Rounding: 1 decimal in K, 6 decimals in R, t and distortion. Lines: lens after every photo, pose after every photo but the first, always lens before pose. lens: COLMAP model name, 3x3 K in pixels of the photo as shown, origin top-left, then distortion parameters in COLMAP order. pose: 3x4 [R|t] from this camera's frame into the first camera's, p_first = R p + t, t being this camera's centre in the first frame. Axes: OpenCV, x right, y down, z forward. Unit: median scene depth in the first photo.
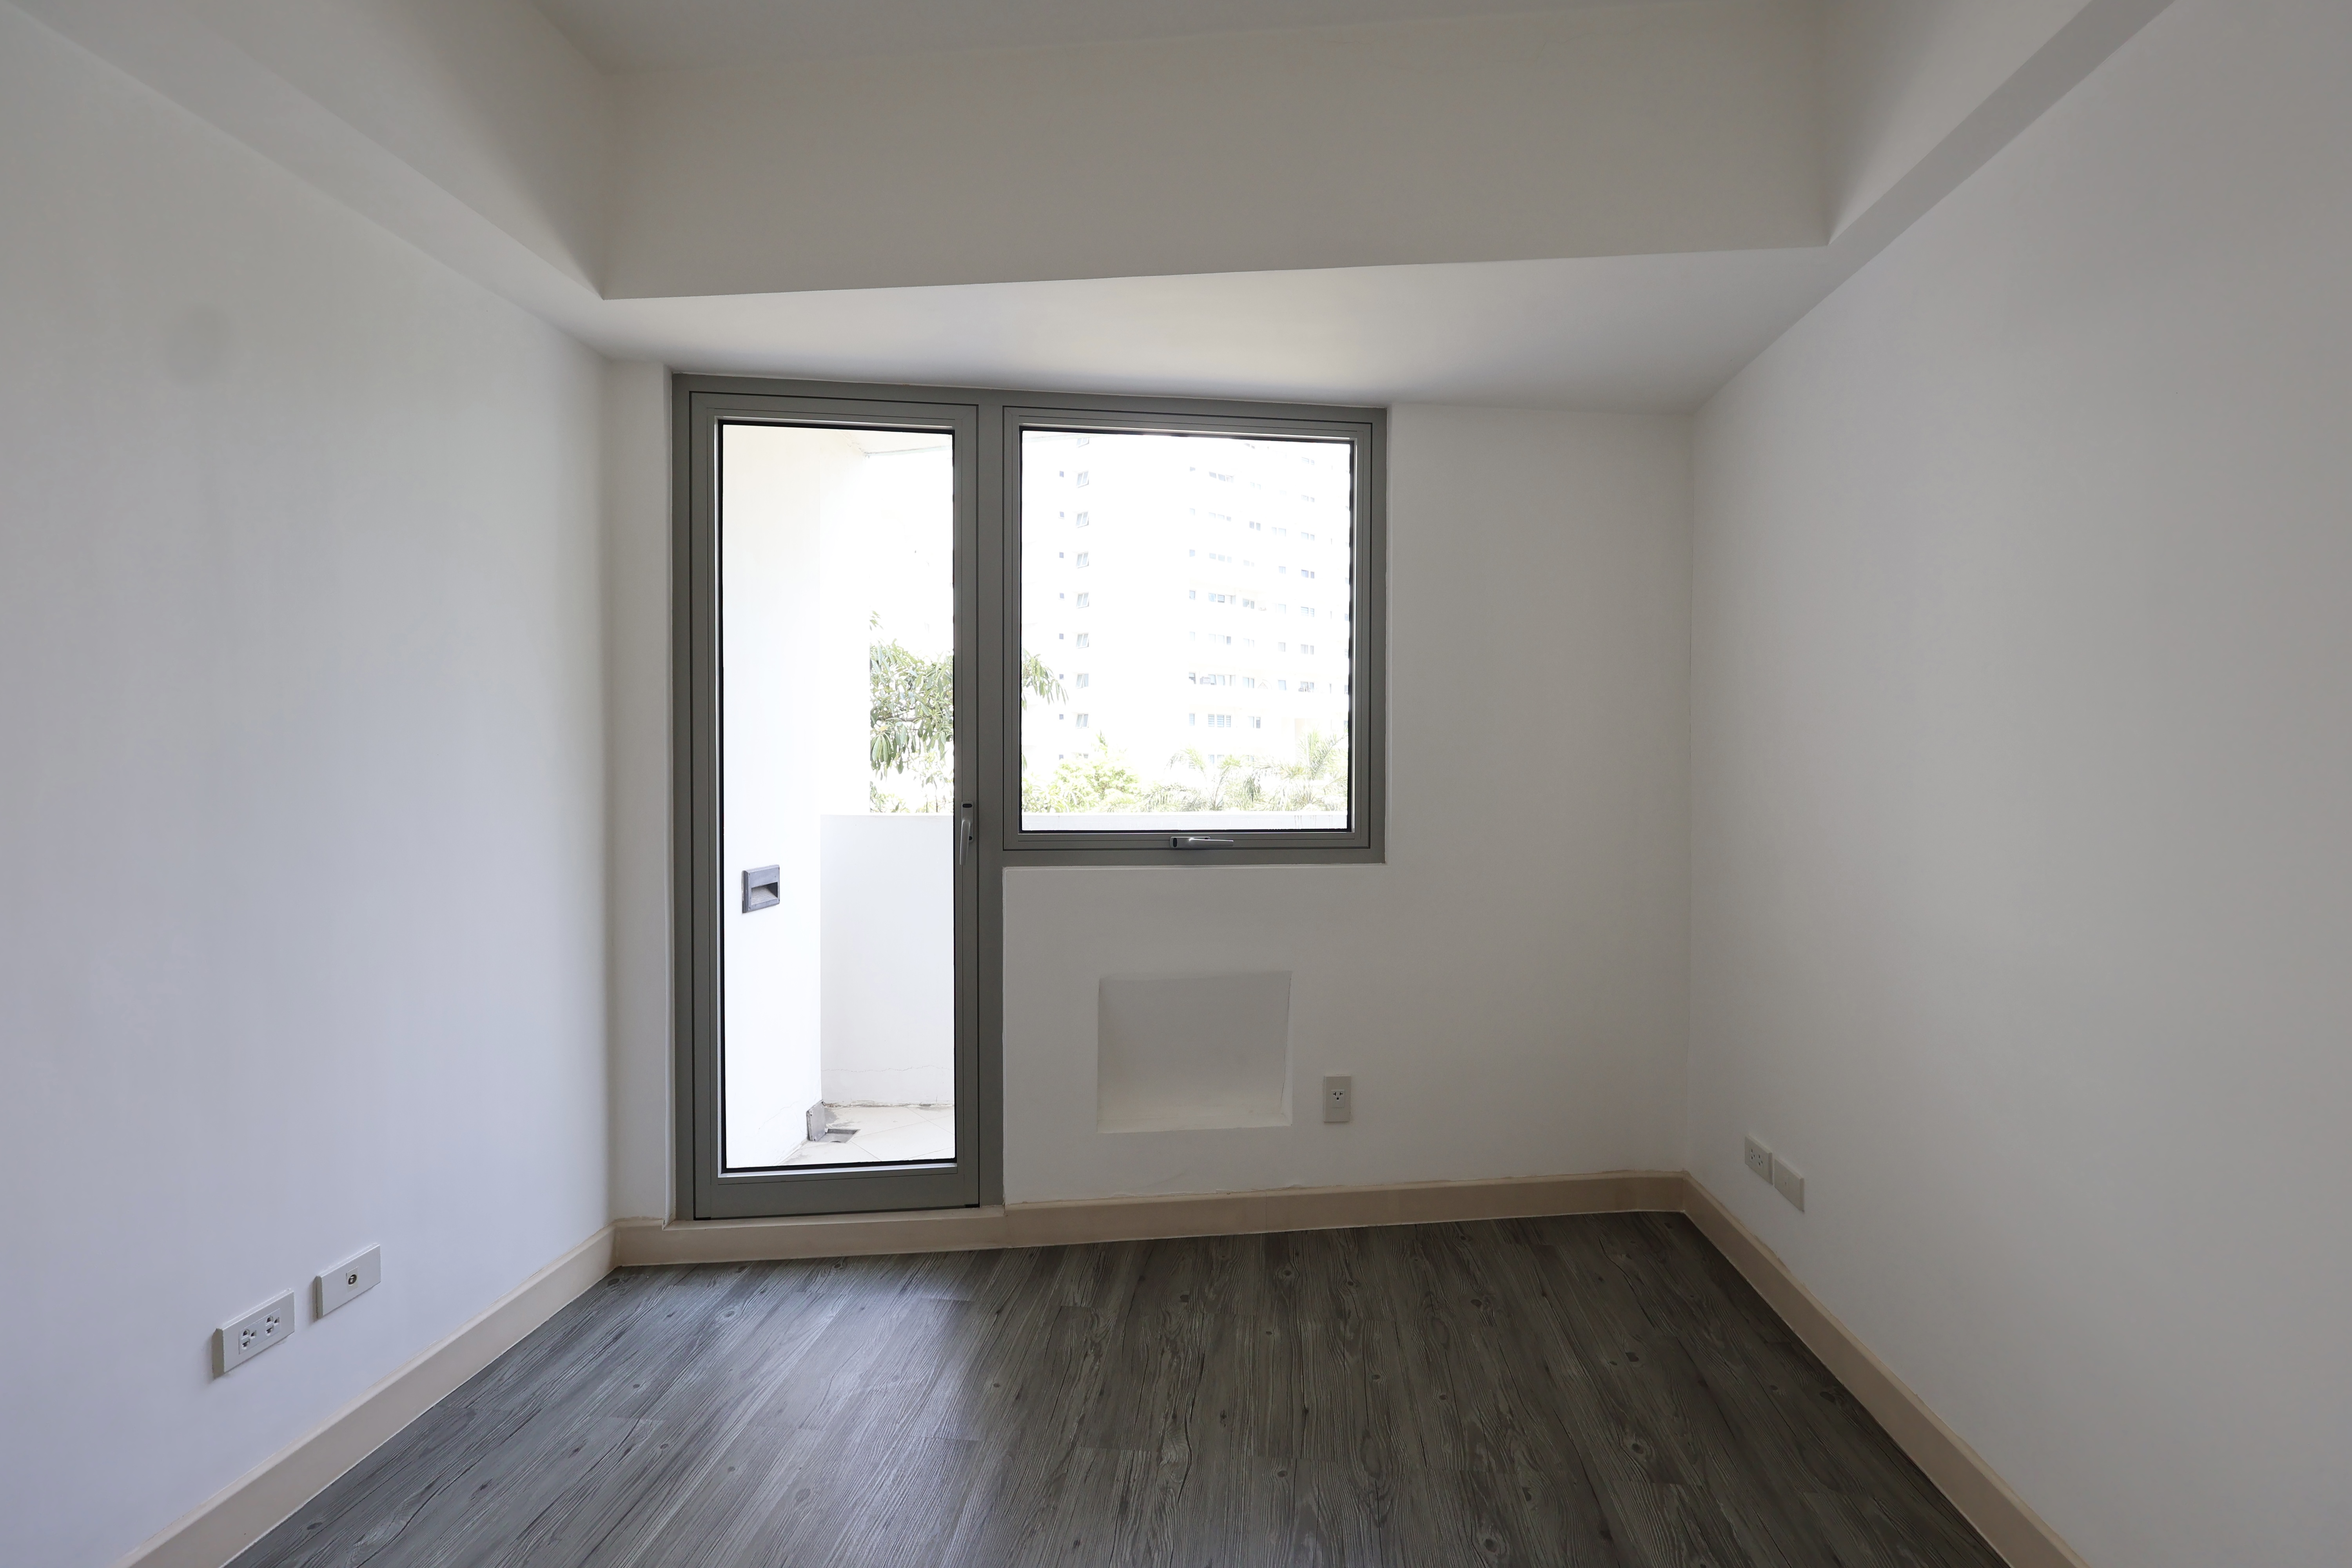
lens RADIAL K [[1093.5, 0, 1164.3], [0, 1093.5, 782.5], [0, 0, 1]] dist [-0.001951, 0.000461]
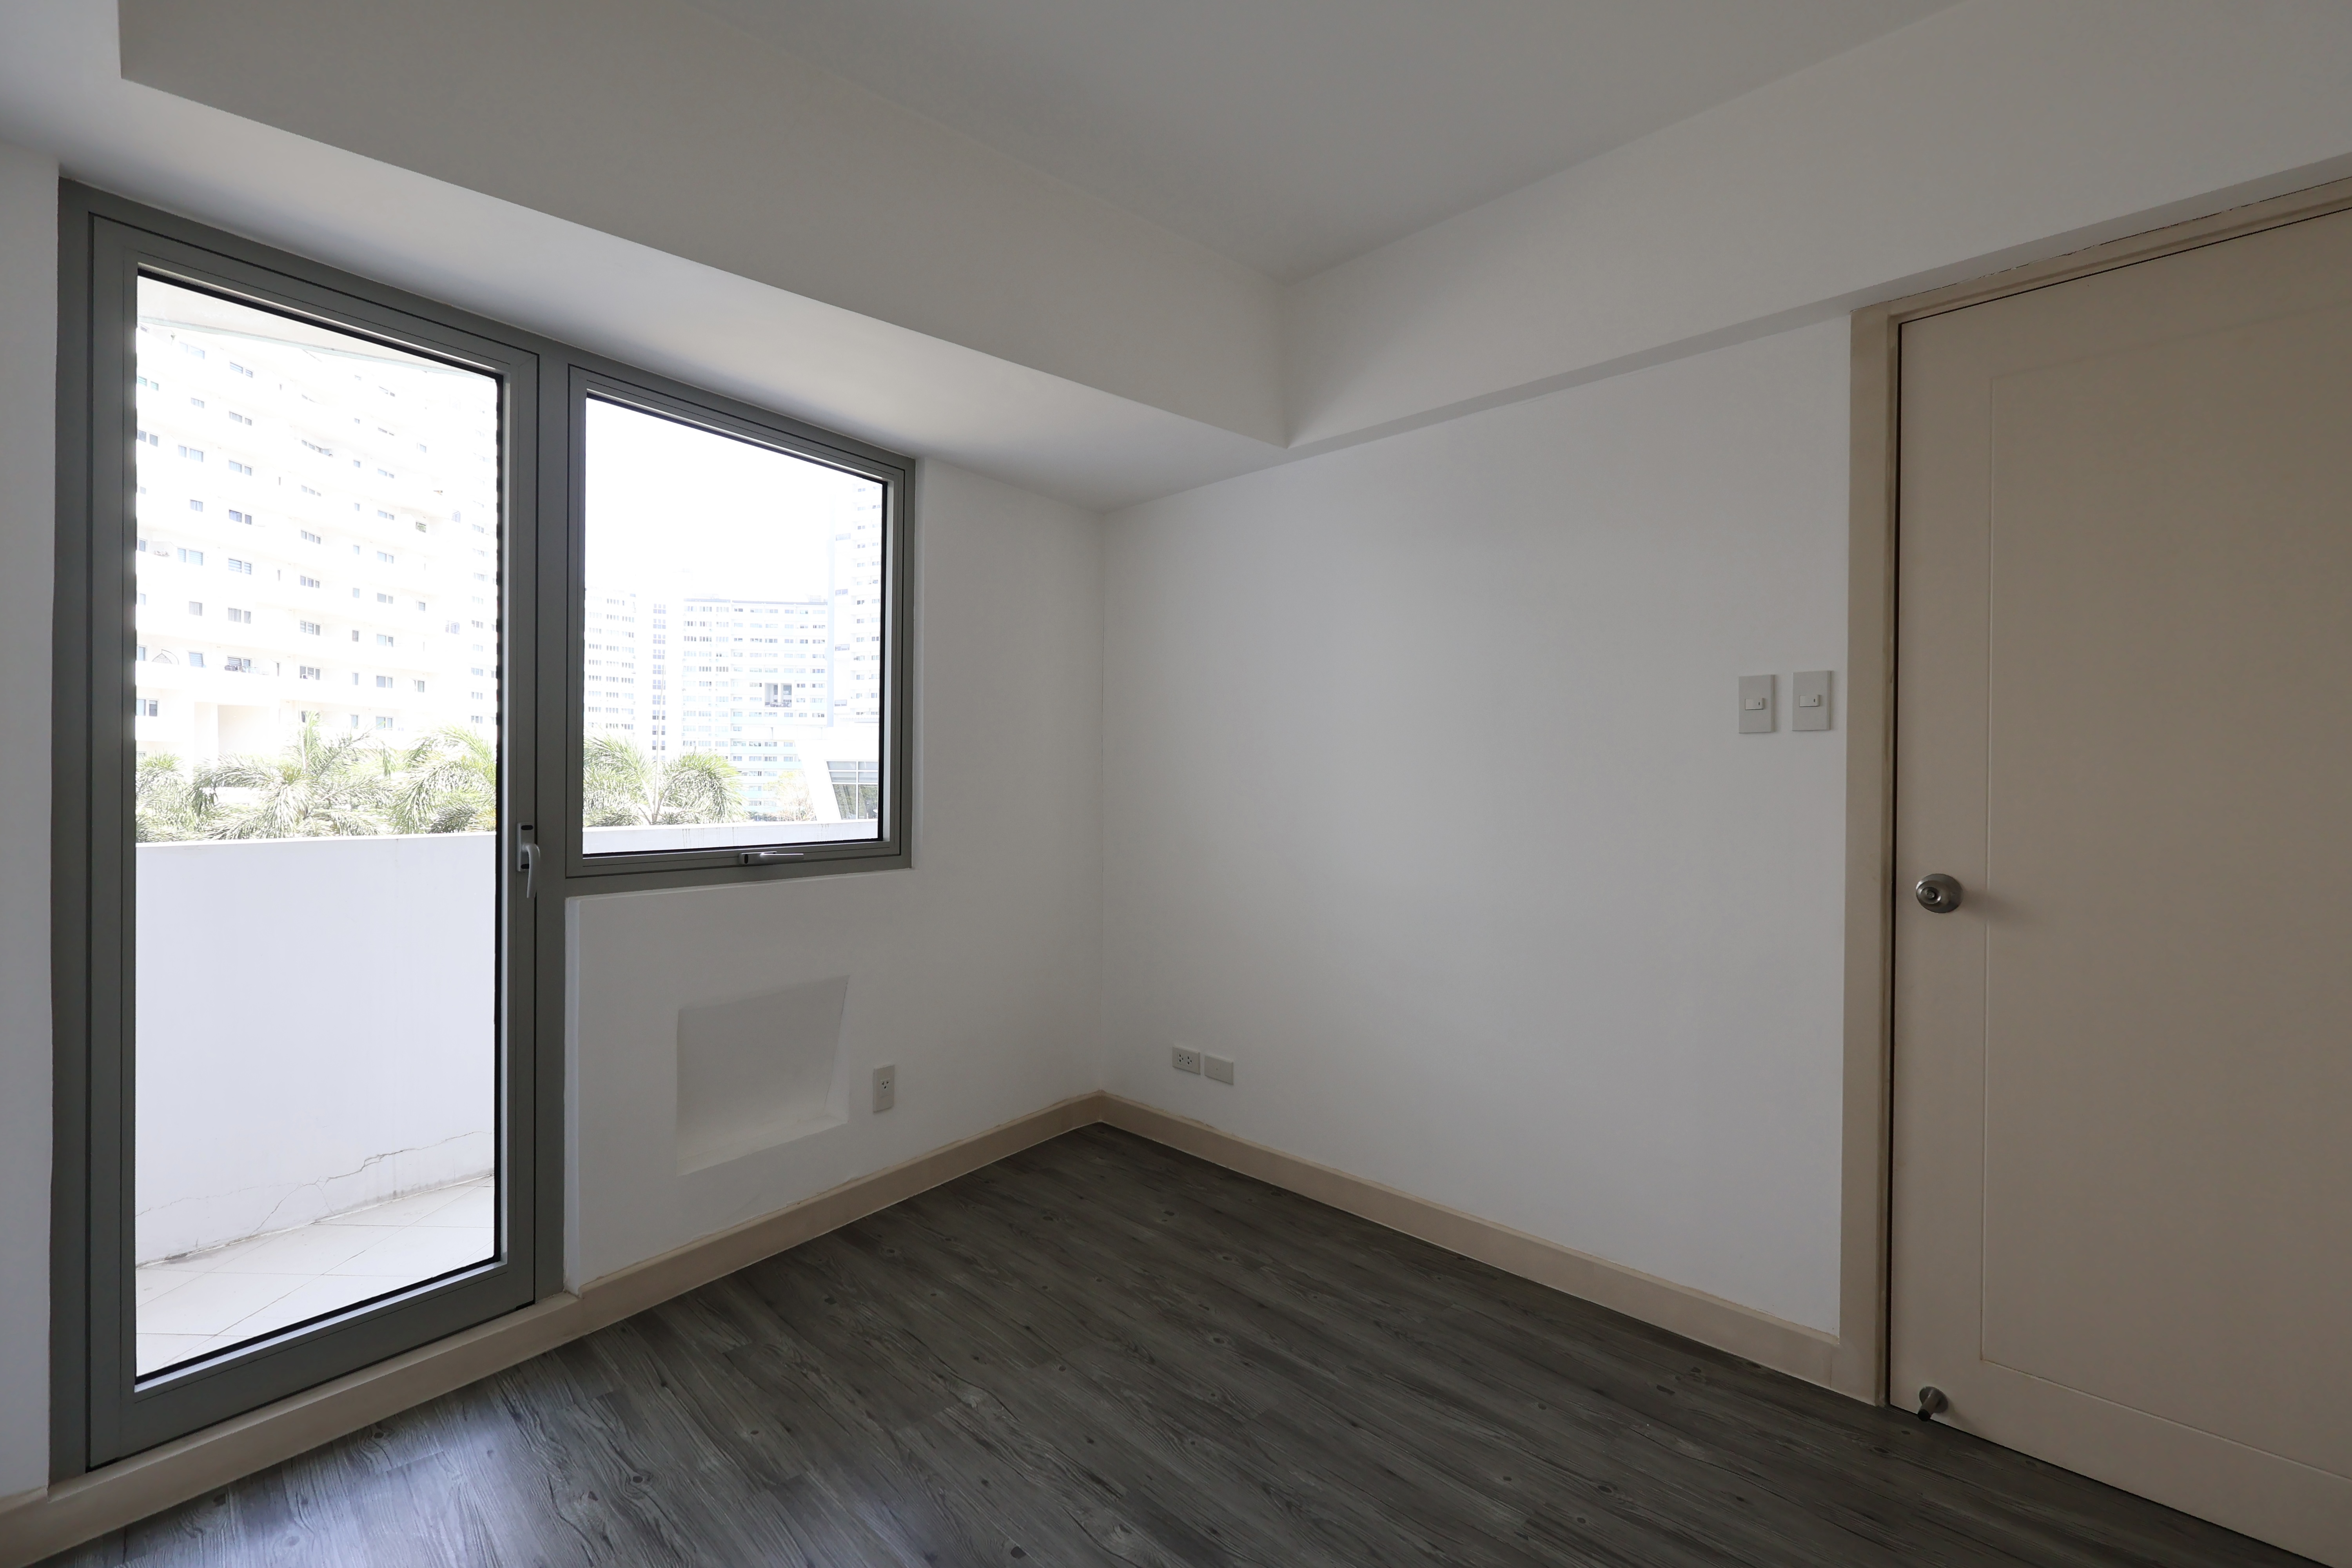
lens RADIAL K [[1102.0, 0, 1172.7], [0, 1102.0, 785.0], [0, 0, 1]] dist [0.000006, 0.000295]
pose [[0.654737, -0.001784, 0.755855, -0.492351], [0.003674, 0.999993, -0.000822, -0.009247], [-0.755848, 0.003315, 0.654739, 0.070136]]
